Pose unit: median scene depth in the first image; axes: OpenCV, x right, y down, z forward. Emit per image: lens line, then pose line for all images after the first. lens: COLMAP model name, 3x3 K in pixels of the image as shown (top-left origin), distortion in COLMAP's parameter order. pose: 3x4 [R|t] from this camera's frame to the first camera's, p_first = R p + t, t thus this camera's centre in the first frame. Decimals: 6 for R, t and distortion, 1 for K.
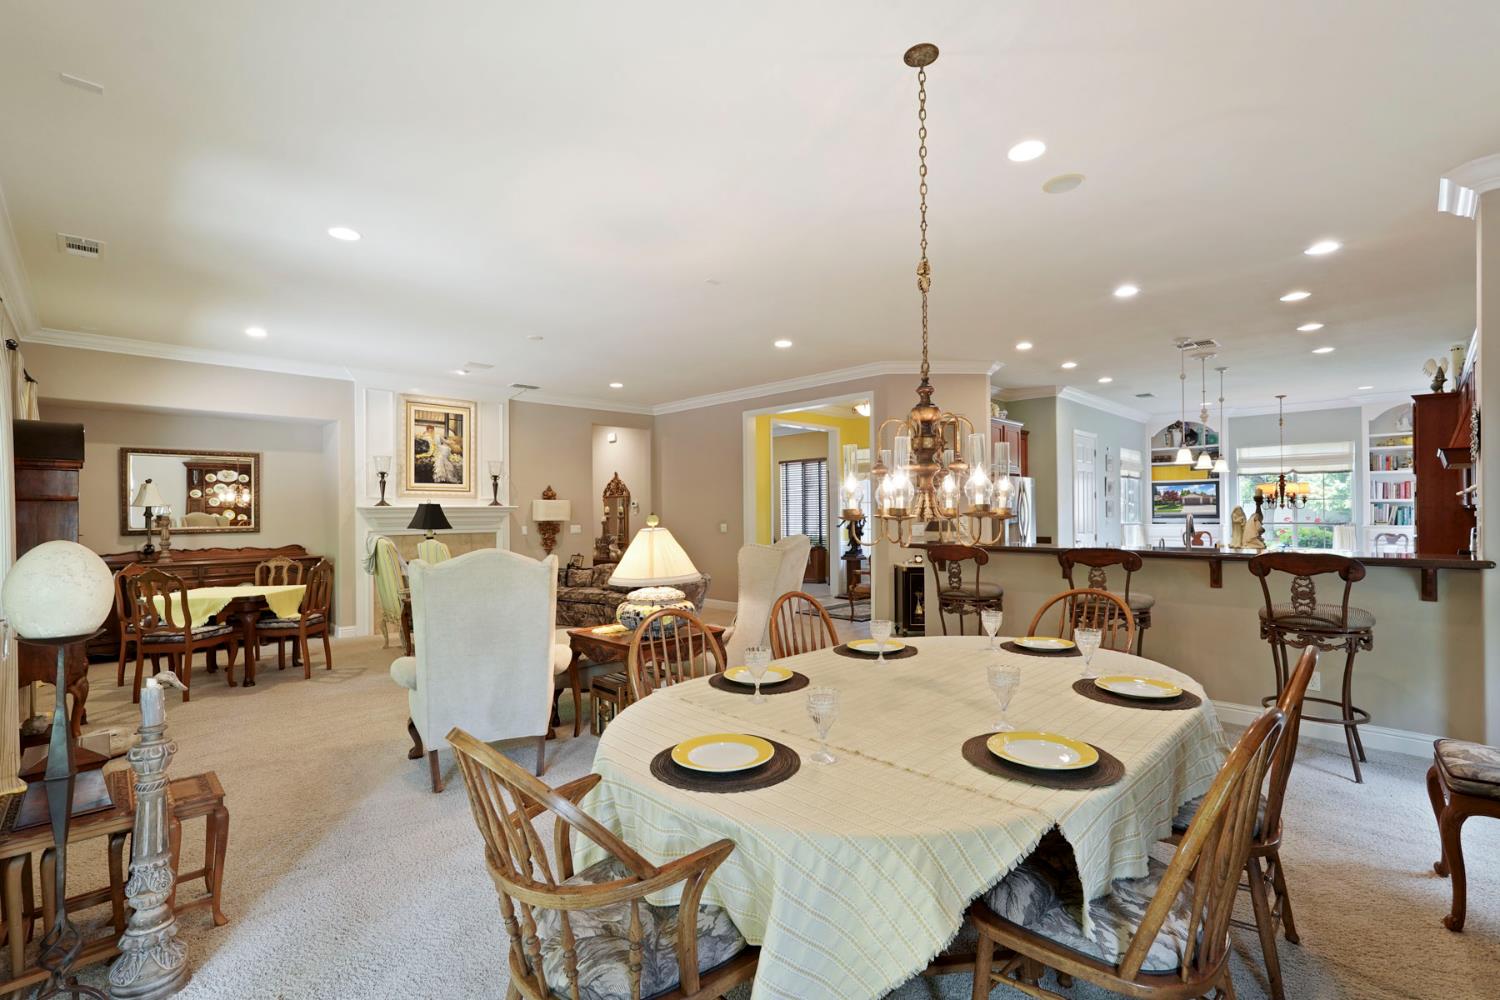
lens RADIAL K [[666.5, 0, 764.1], [0, 666.5, 505.3], [0, 0, 1]] dist [-0.007899, 0.003063]
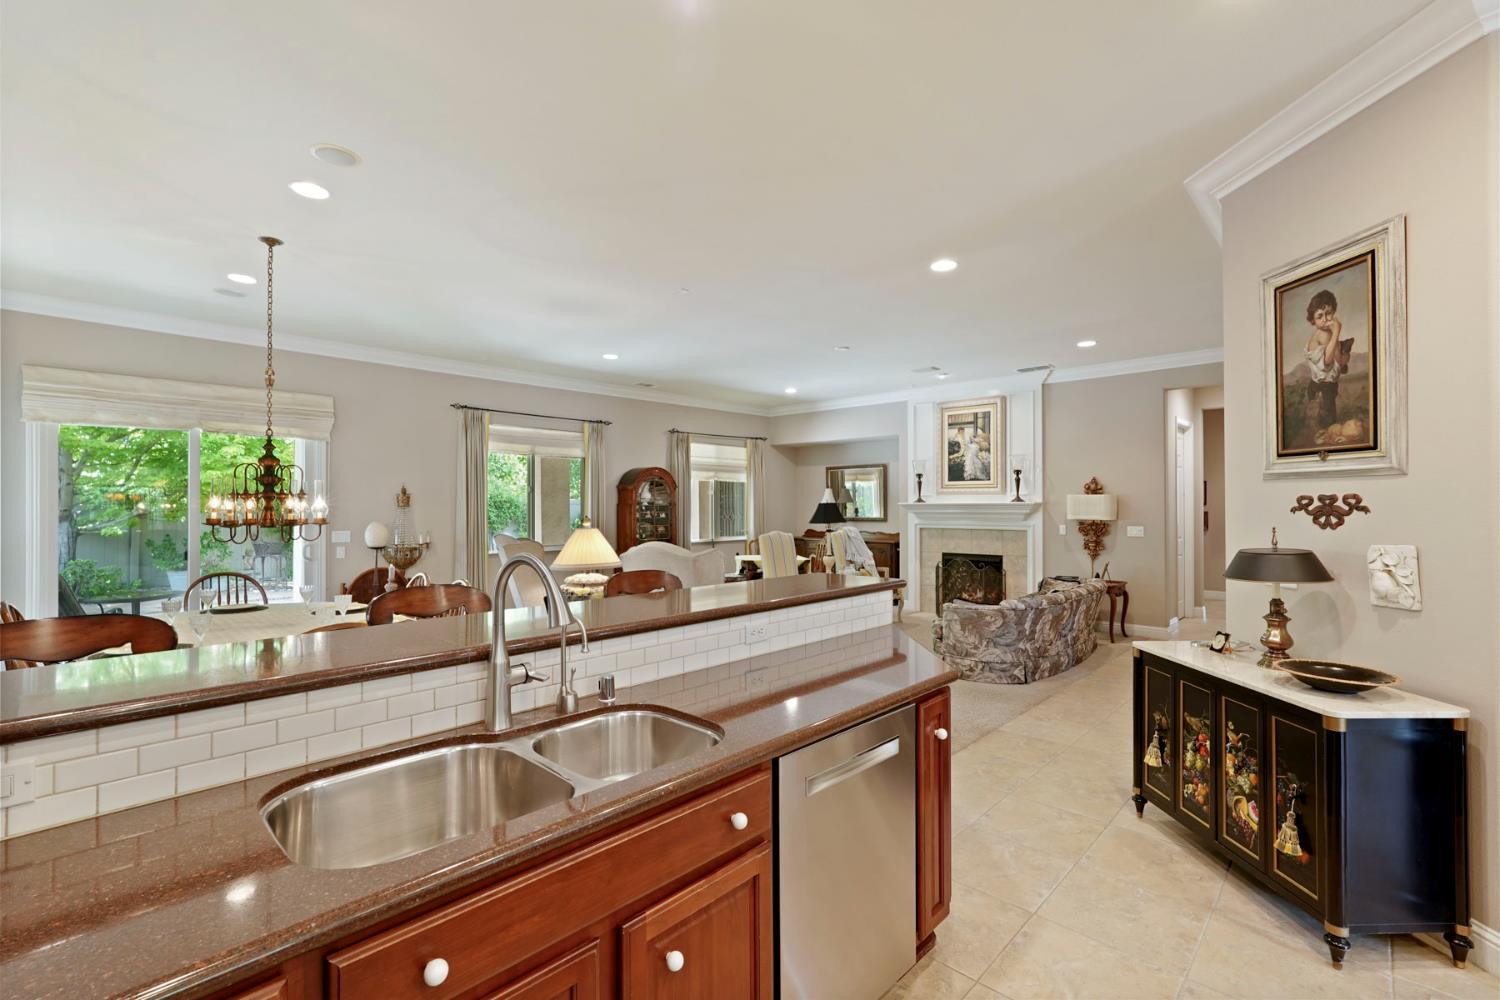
lens RADIAL K [[666.5, 0, 744.9], [0, 666.5, 503.4], [0, 0, 1]] dist [-0.007899, 0.003063]
pose [[0.022876, 0.005420, -0.999724, 0.543256], [0.013224, 0.999896, 0.005723, -0.007874], [0.999651, -0.013351, 0.022802, 0.609748]]
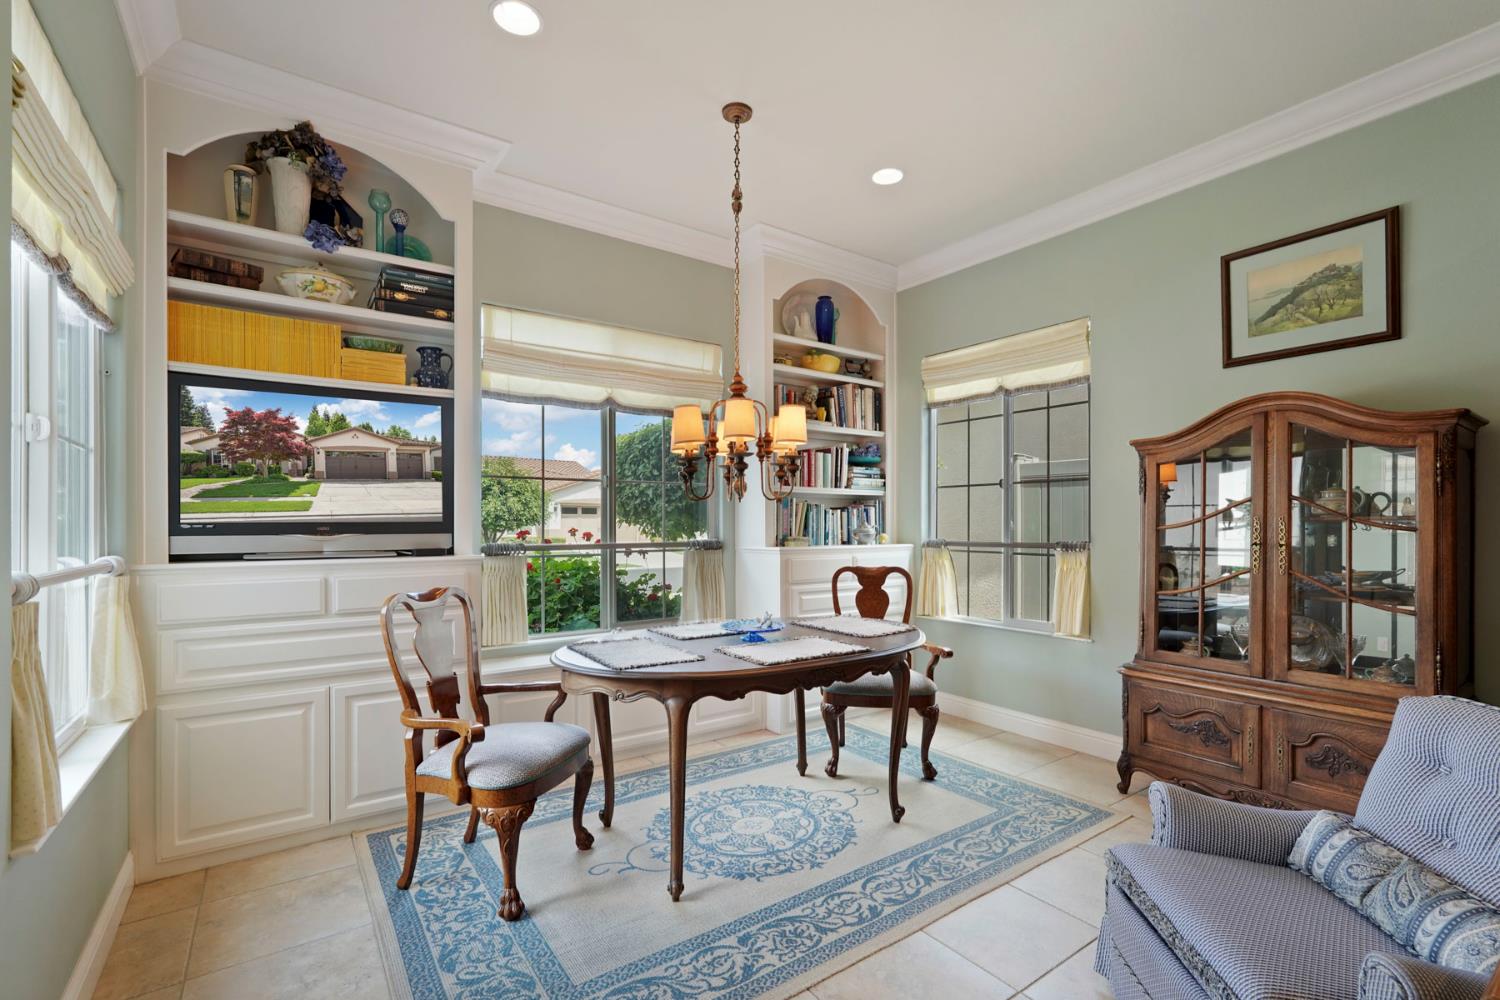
lens RADIAL K [[666.5, 0, 730.6], [0, 666.5, 536.9], [0, 0, 1]] dist [-0.007899, 0.003063]
pose [[0.178310, -0.010368, 0.983920, 0.567921], [-0.010827, 0.999863, 0.012498, 0.021144], [-0.983915, -0.012881, 0.178173, 1.092793]]
